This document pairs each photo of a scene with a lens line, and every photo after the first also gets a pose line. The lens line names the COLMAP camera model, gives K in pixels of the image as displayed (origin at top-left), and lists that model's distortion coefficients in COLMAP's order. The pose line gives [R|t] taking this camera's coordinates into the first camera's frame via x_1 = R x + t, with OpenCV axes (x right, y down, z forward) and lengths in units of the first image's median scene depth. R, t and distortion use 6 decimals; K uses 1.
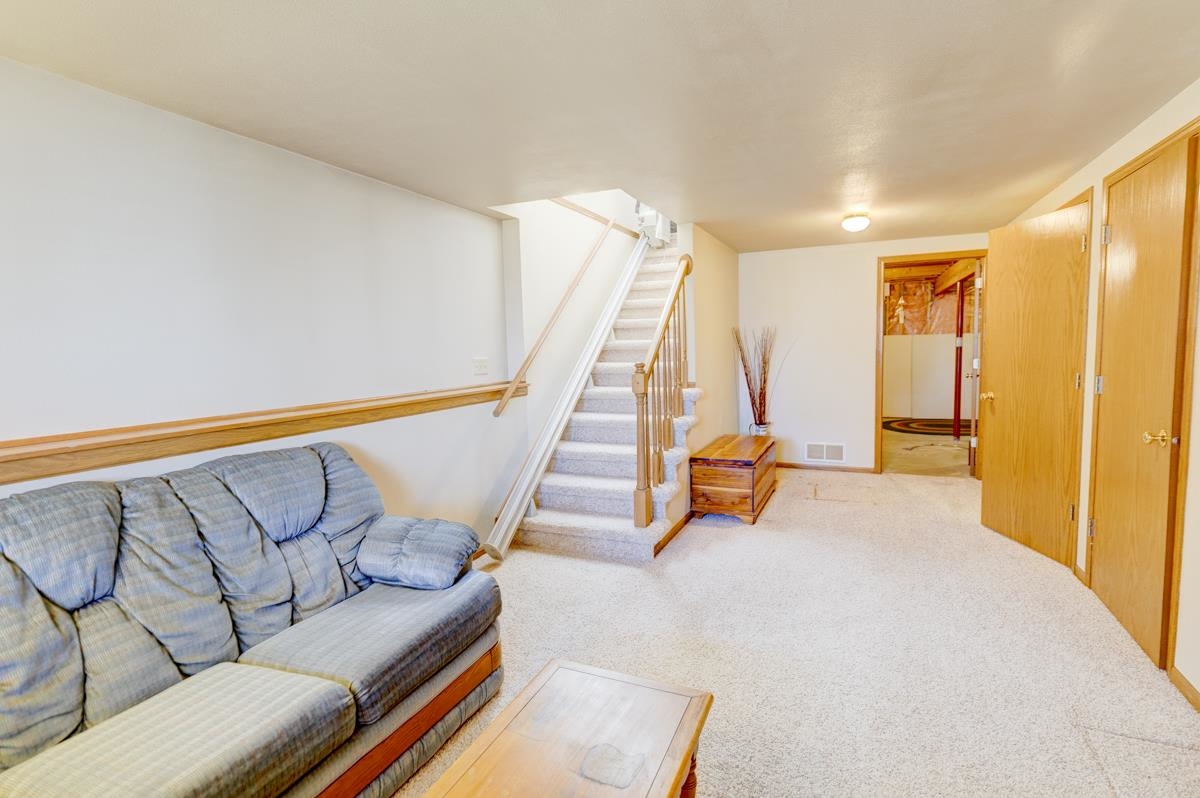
lens RADIAL K [[580.4, 0, 607.1], [0, 580.4, 394.2], [0, 0, 1]] dist [-0.001322, 0.000461]
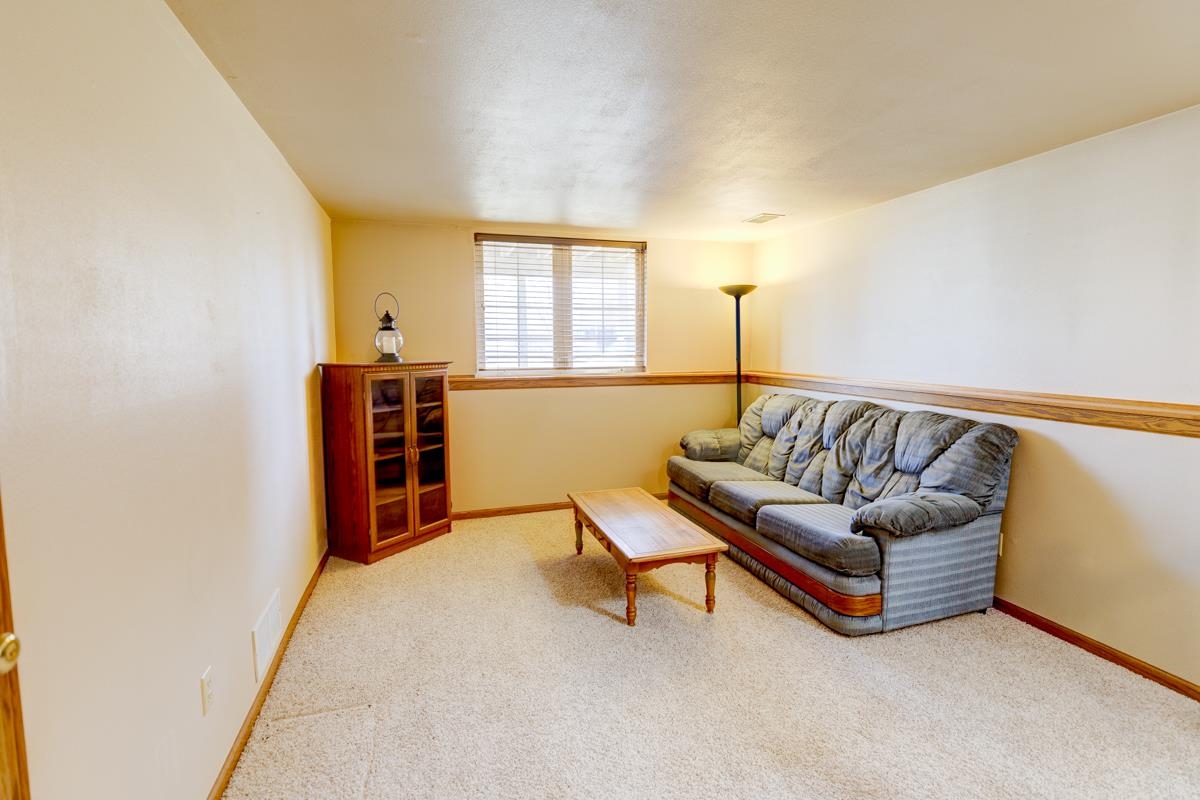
lens RADIAL K [[580.4, 0, 607.1], [0, 580.4, 395.2], [0, 0, 1]] dist [-0.001322, 0.000461]
pose [[-0.754611, 0.084422, -0.650719, 0.981618], [-0.037240, 0.984581, 0.170922, -0.165176], [0.655115, 0.153212, -0.739832, 1.637029]]
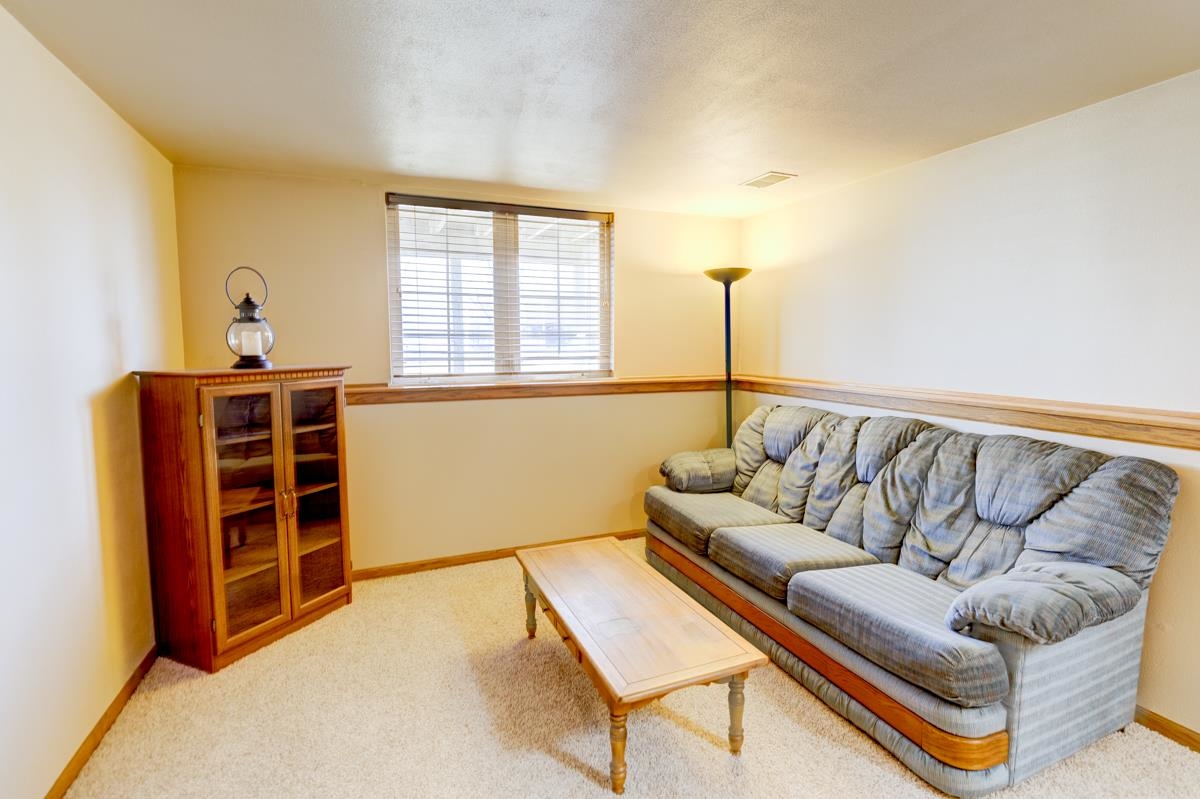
lens RADIAL K [[580.4, 0, 607.1], [0, 580.4, 394.7], [0, 0, 1]] dist [-0.001322, 0.000461]
pose [[-0.692735, 0.091390, -0.715378, 0.668831], [-0.045599, 0.984403, 0.169915, -0.121436], [0.719749, 0.150327, -0.677764, 1.230937]]
